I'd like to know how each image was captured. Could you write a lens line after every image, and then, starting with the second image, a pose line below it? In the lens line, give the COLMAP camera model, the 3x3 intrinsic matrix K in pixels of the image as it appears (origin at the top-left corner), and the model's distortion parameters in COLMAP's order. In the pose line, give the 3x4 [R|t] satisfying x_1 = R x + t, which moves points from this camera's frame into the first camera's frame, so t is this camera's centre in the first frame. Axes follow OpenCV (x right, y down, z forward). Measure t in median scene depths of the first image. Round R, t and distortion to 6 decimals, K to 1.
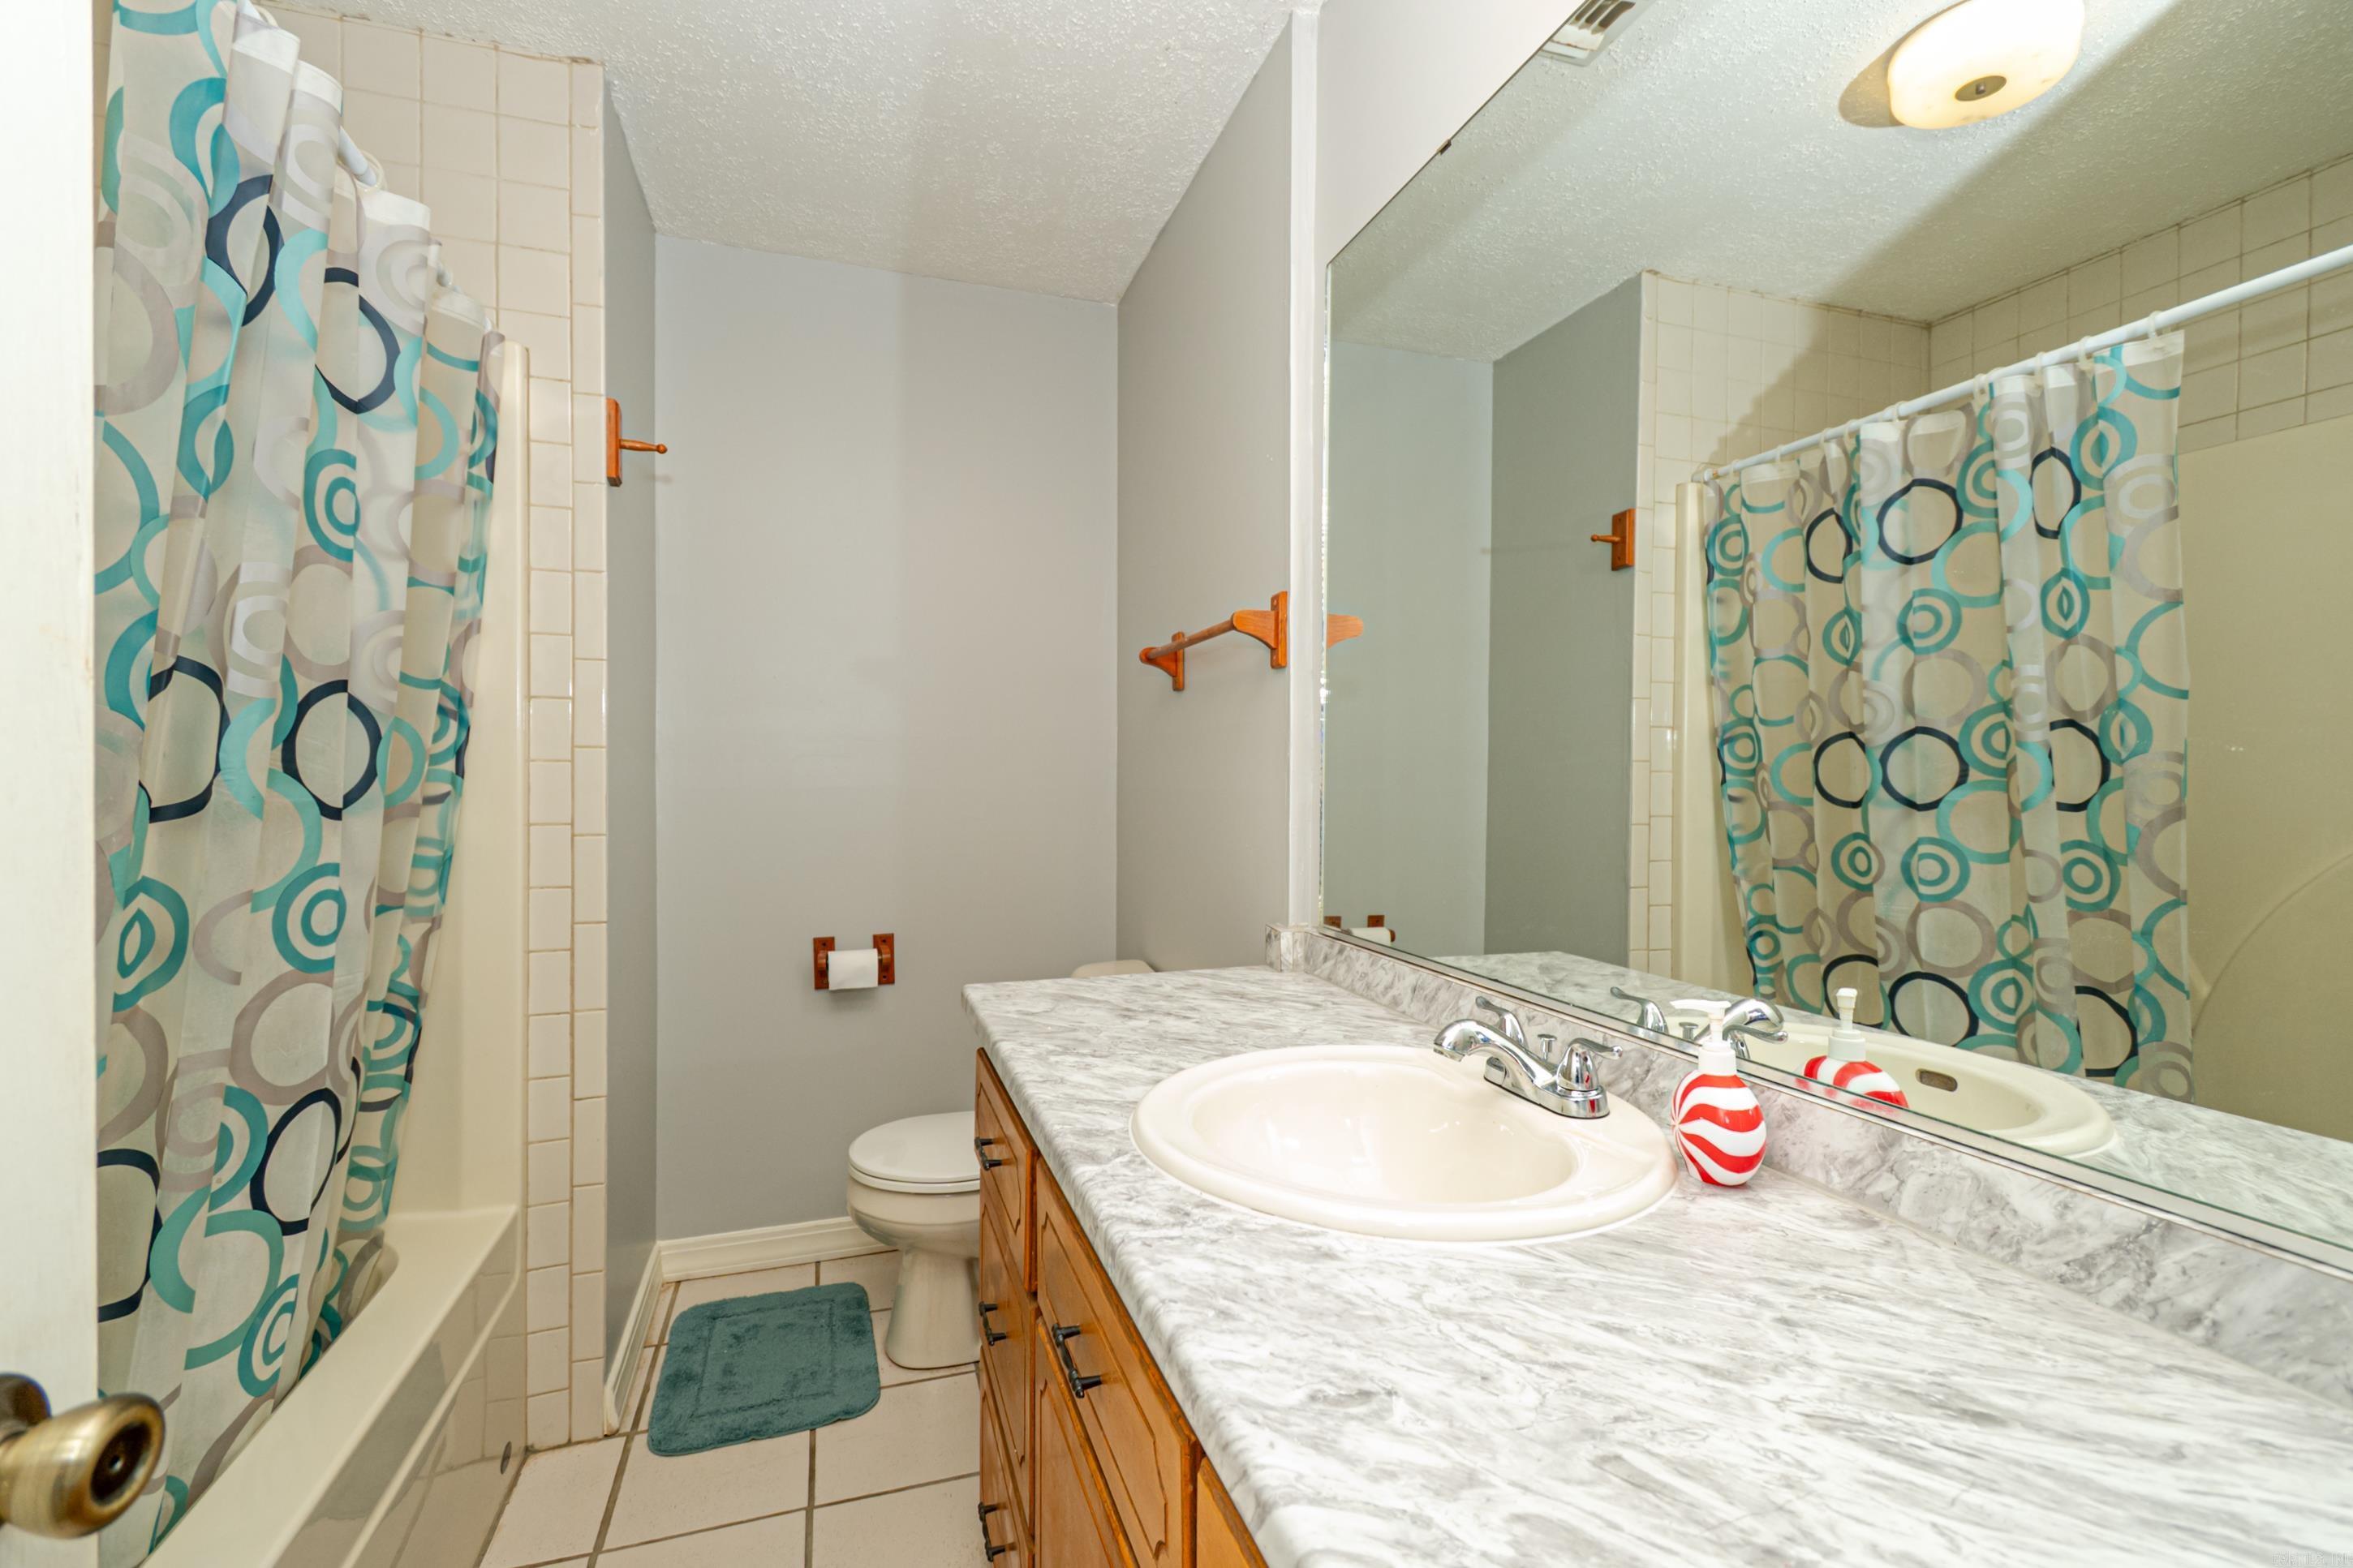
lens RADIAL K [[1047.5, 0, 1183.8], [0, 1047.5, 786.8], [0, 0, 1]] dist [0.010103, -0.004574]
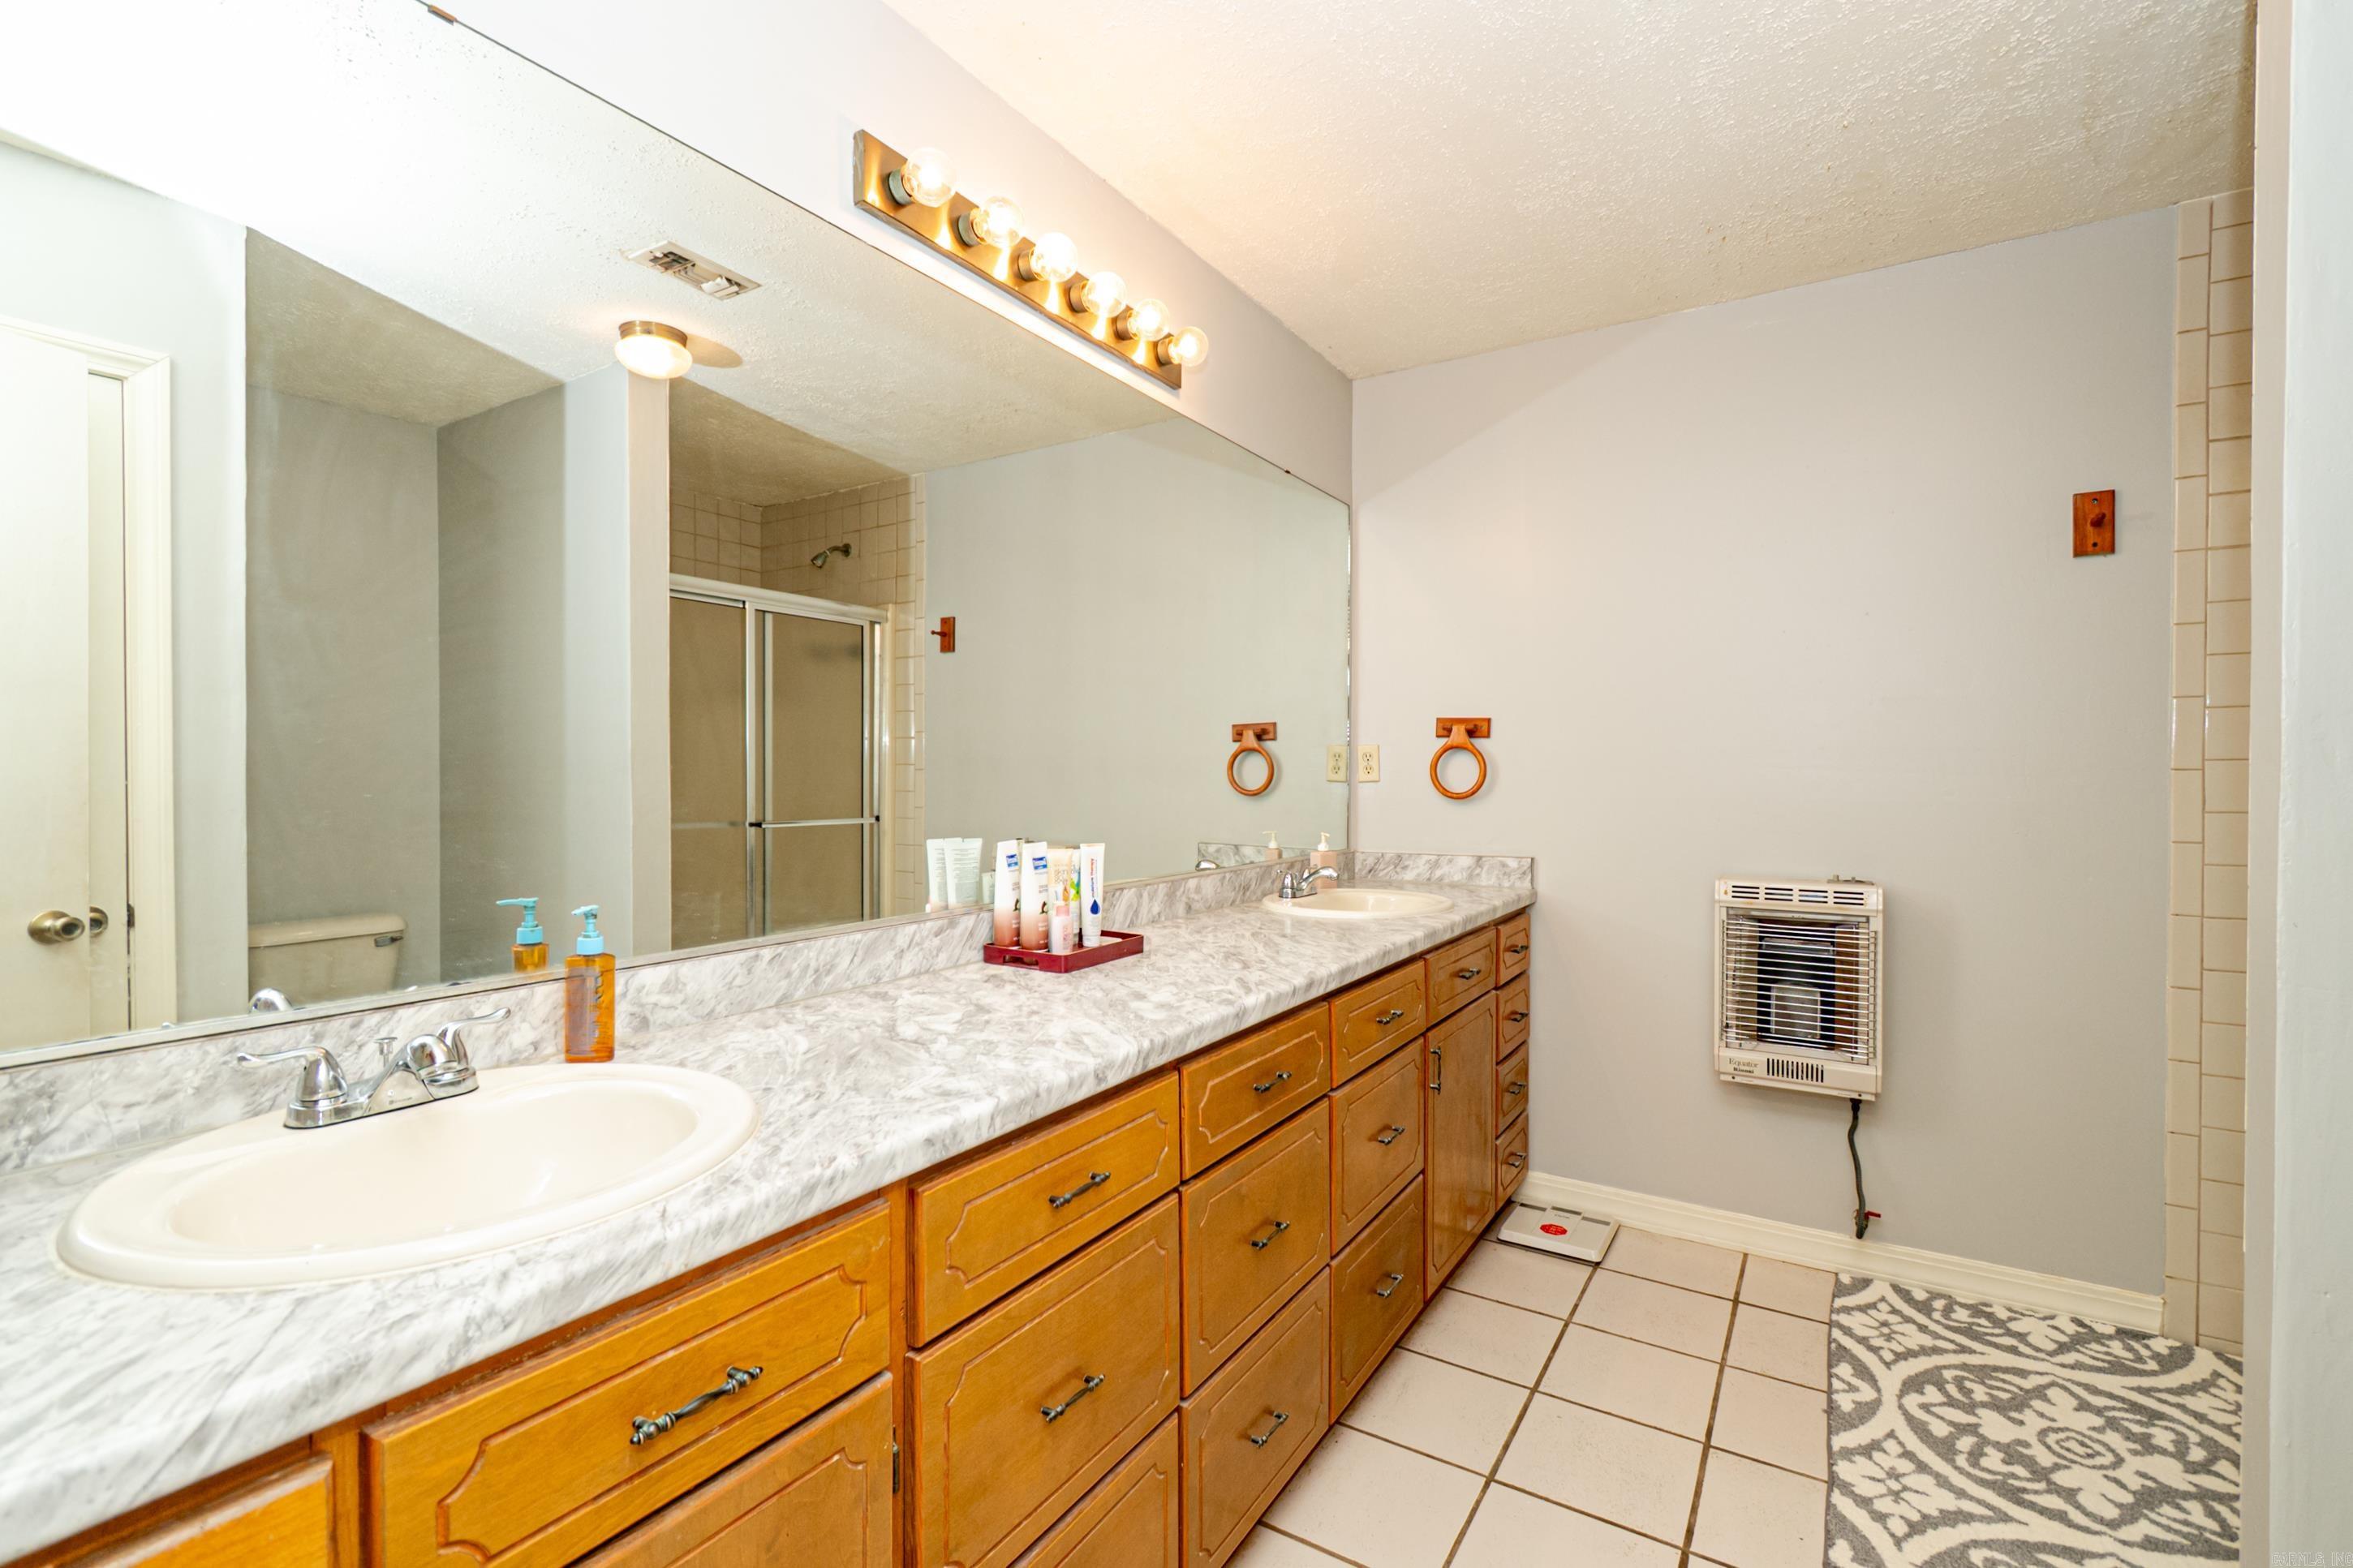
lens RADIAL K [[1047.5, 0, 1185.1], [0, 1047.5, 777.6], [0, 0, 1]] dist [0.010103, -0.004574]
pose [[0.624307, 0.006452, -0.781152, 2.346099], [-0.003311, 0.999979, 0.005613, -0.042311], [0.781172, -0.000918, 0.624315, 0.411961]]
